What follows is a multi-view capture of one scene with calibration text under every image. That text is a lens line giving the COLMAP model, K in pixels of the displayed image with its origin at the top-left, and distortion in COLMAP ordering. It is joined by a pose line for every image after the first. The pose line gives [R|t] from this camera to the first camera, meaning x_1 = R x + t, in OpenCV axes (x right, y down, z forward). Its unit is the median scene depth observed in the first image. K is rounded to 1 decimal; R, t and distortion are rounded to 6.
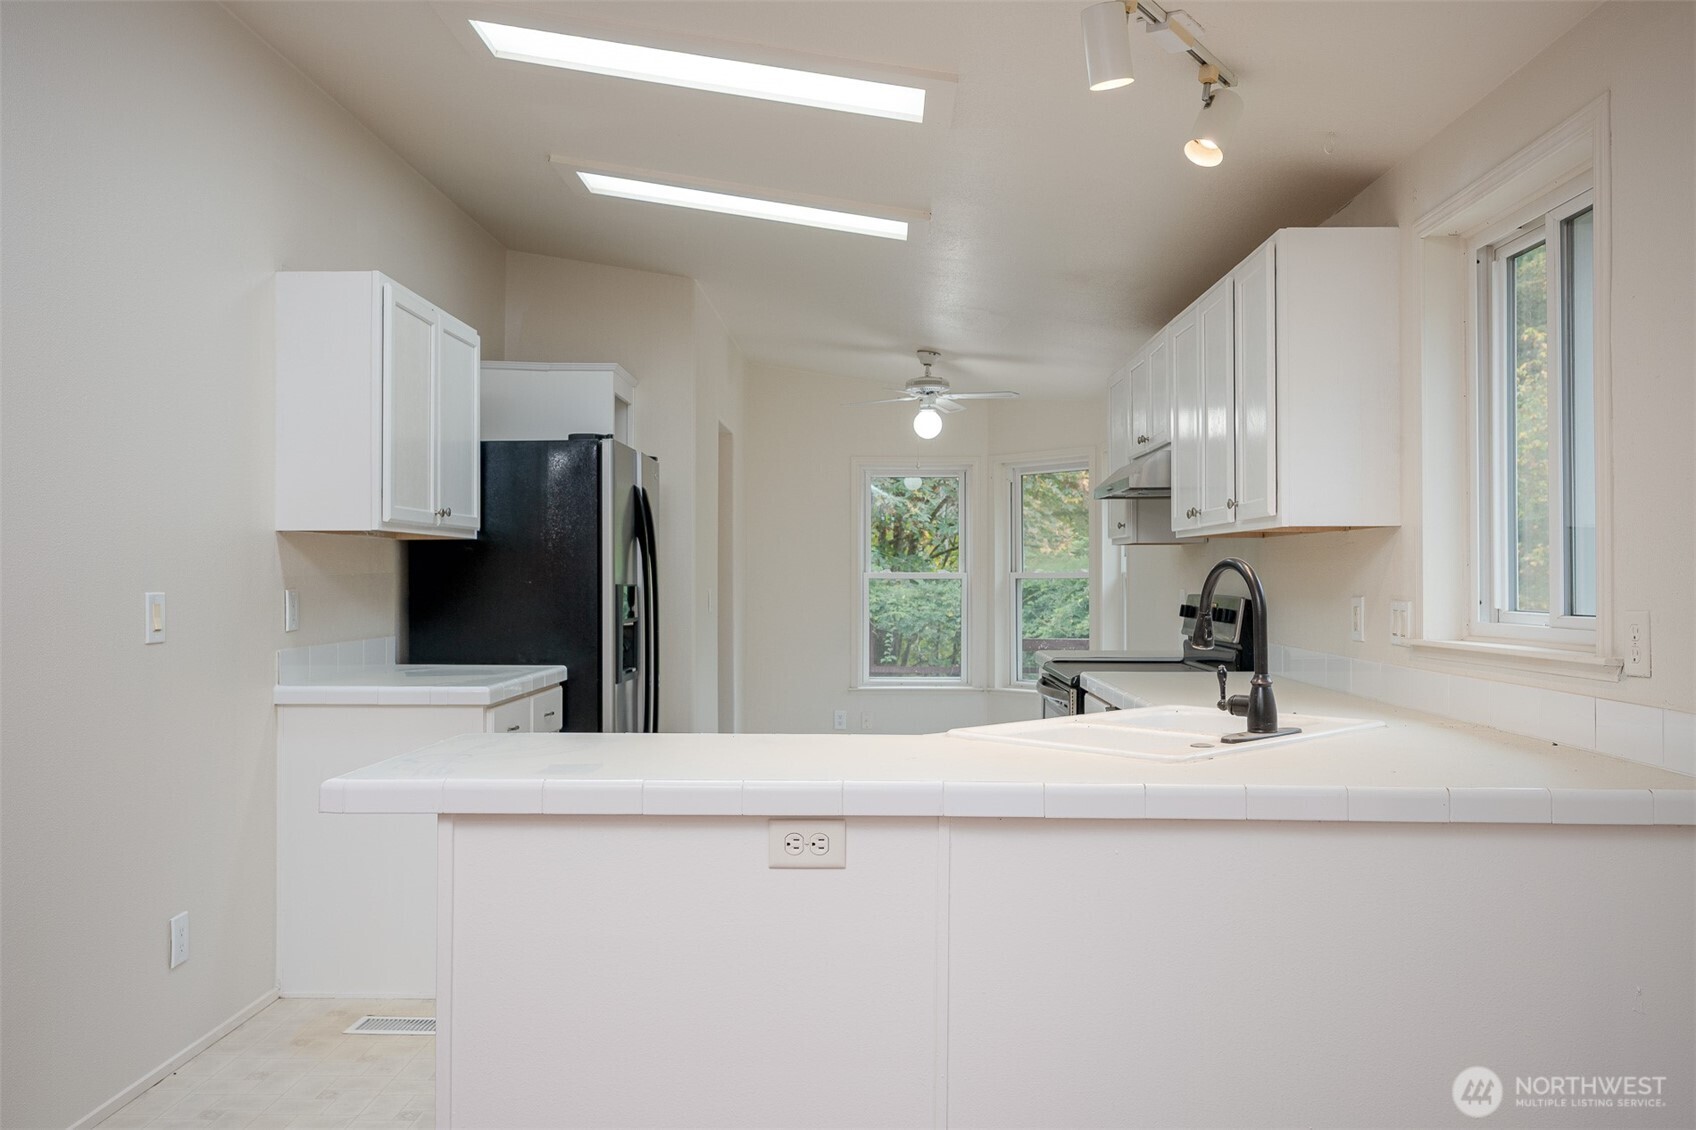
lens RADIAL K [[1261.2, 0, 848.4], [0, 1261.2, 565.4], [0, 0, 1]] dist [-0.000188, -0.002138]
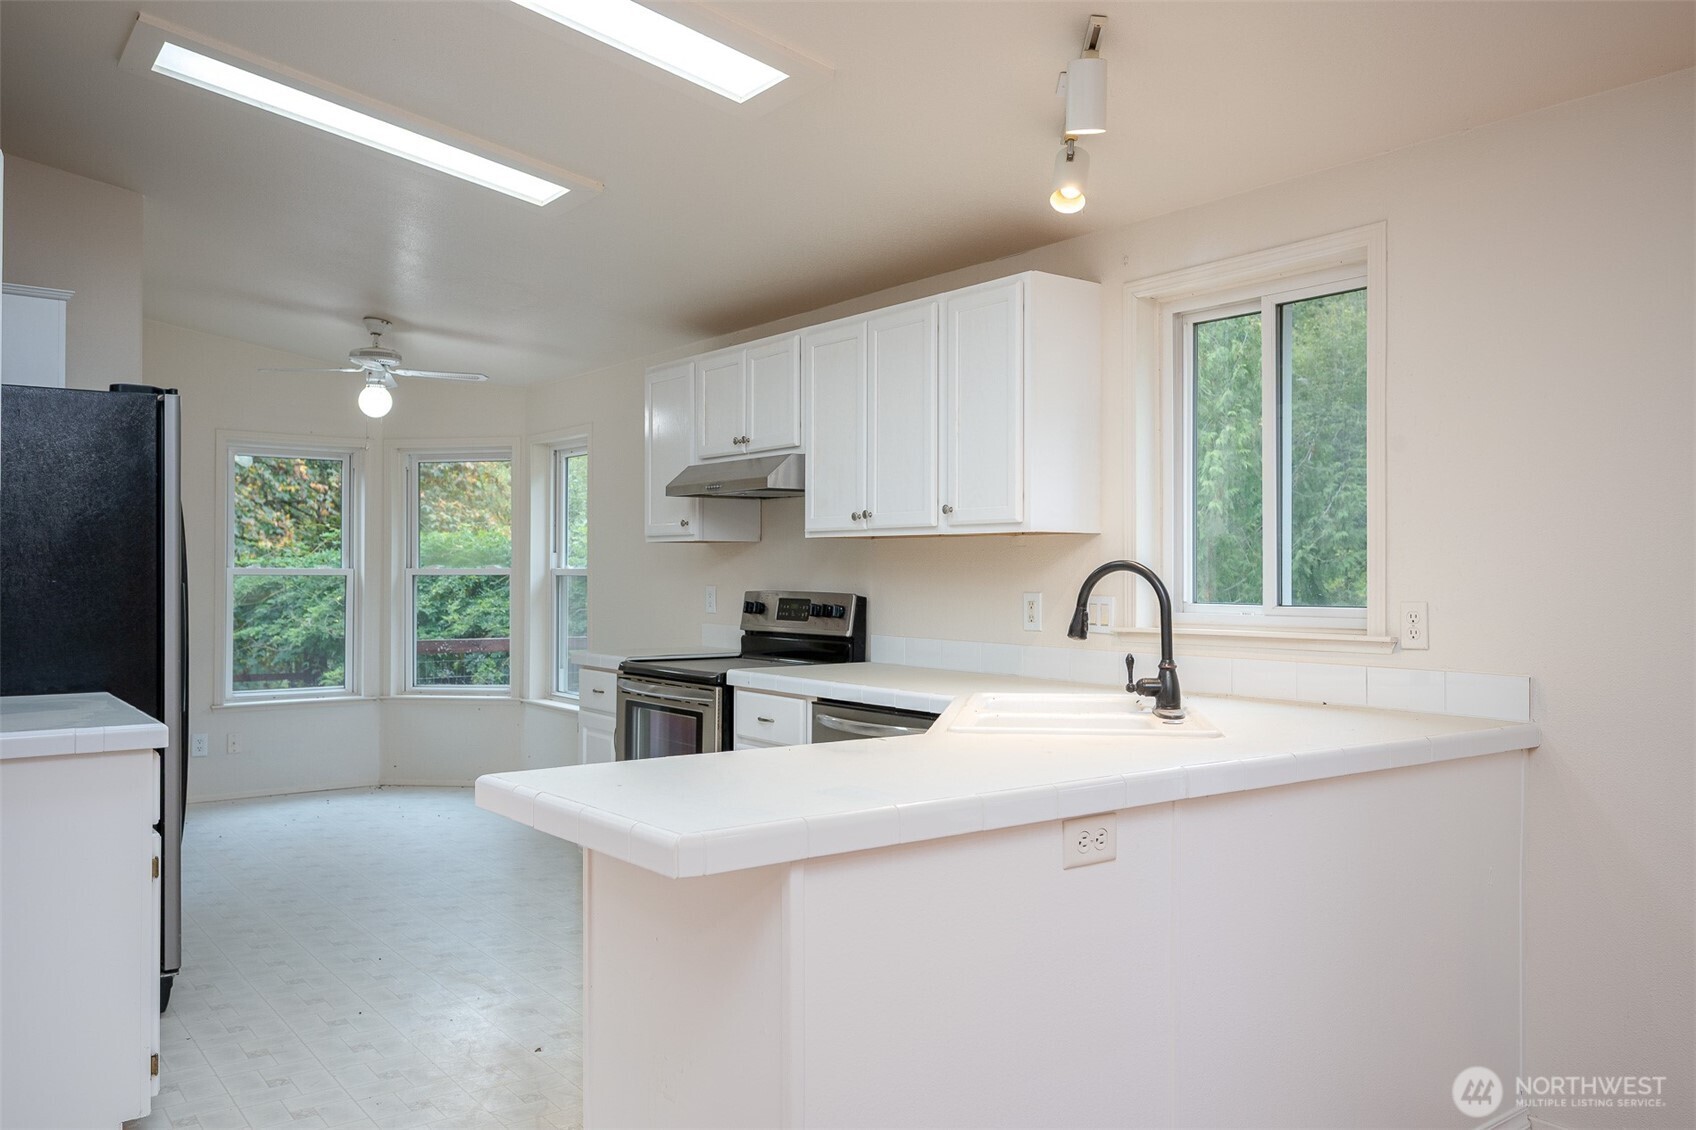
lens RADIAL K [[1279.8, 0, 856.5], [0, 1279.8, 570.1], [0, 0, 1]] dist [-0.011411, -0.006117]
pose [[0.789465, 0.004233, 0.613781, -0.284463], [-0.008412, 0.999957, 0.003924, 0.000361], [-0.613738, -0.008261, 0.789466, 0.107119]]
